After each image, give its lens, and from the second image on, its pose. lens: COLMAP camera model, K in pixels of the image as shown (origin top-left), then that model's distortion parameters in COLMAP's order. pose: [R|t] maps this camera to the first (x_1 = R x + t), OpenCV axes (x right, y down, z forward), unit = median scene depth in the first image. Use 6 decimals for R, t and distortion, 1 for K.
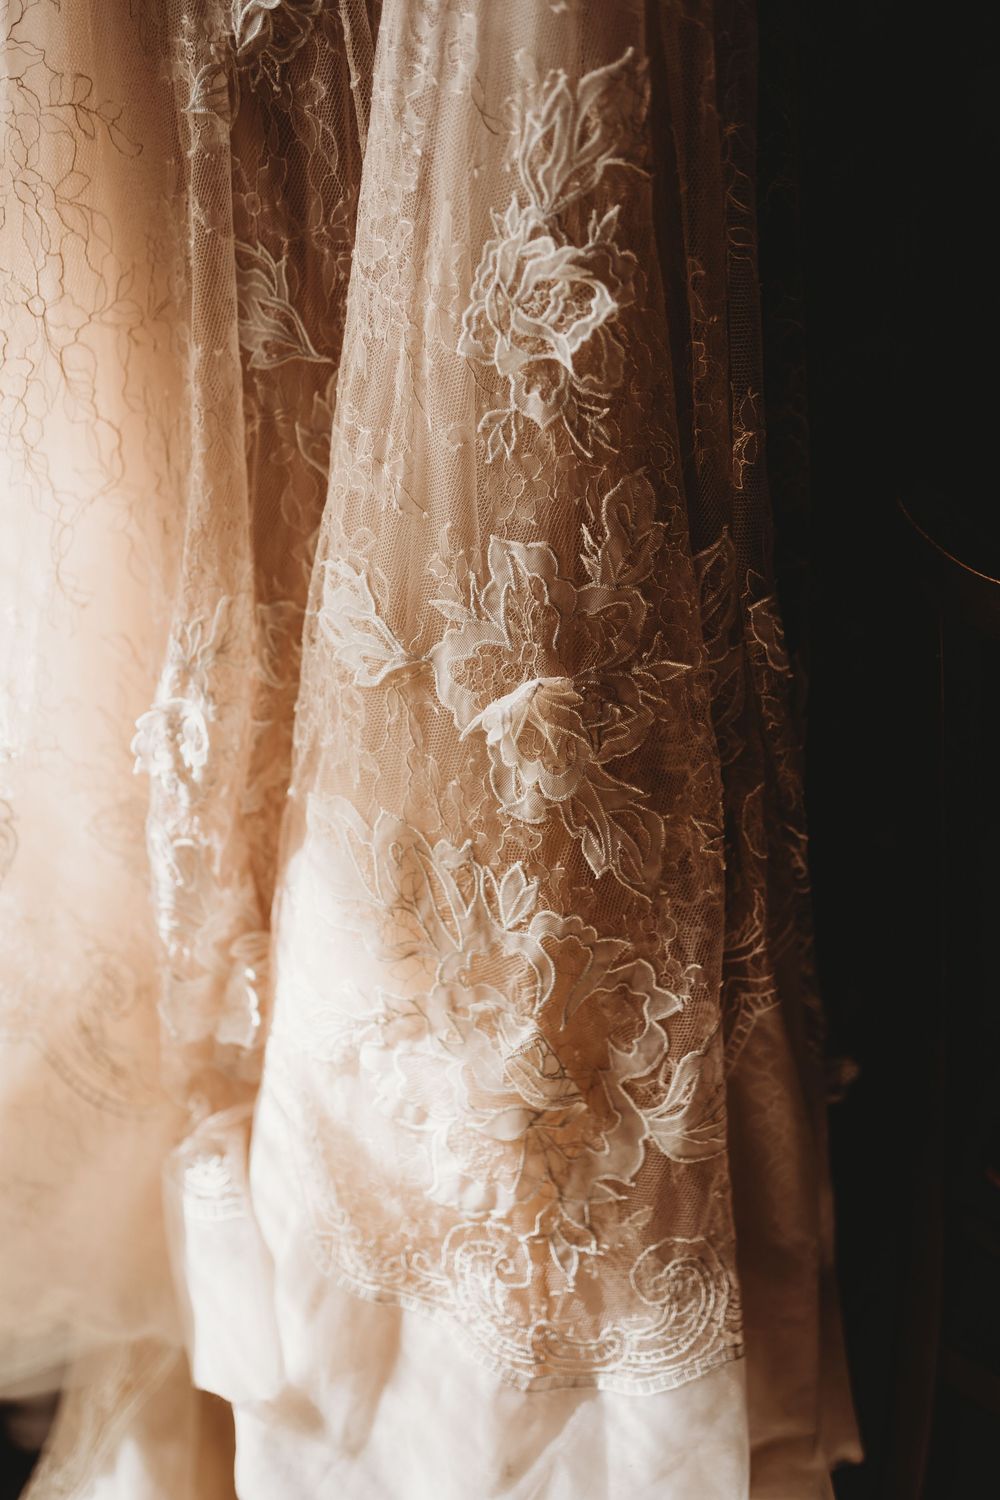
lens RADIAL K [[1432.0, 0, 507.5], [0, 1432.0, 752.1], [0, 0, 1]] dist [-0.048030, 0.000000]
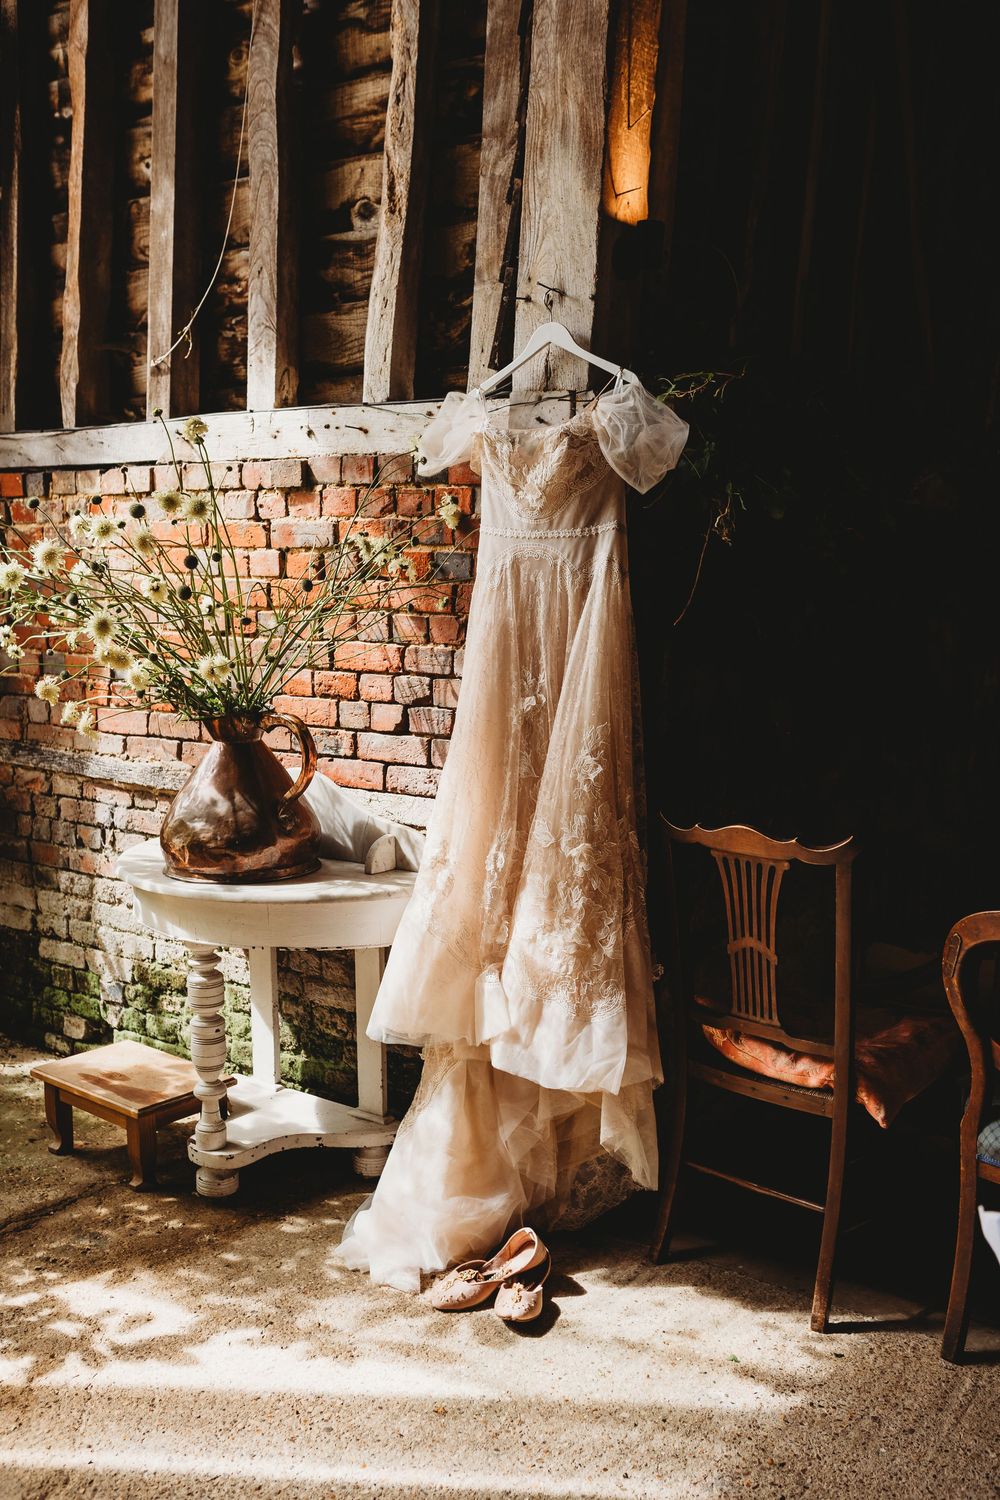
lens RADIAL K [[1432.0, 0, 497.7], [0, 1432.0, 750.2], [0, 0, 1]] dist [-0.048030, 0.000000]
pose [[0.998787, 0.048972, -0.005086, -0.235139], [-0.048469, 0.959838, -0.276337, 0.899400], [-0.008651, 0.276249, 0.961047, -3.361784]]
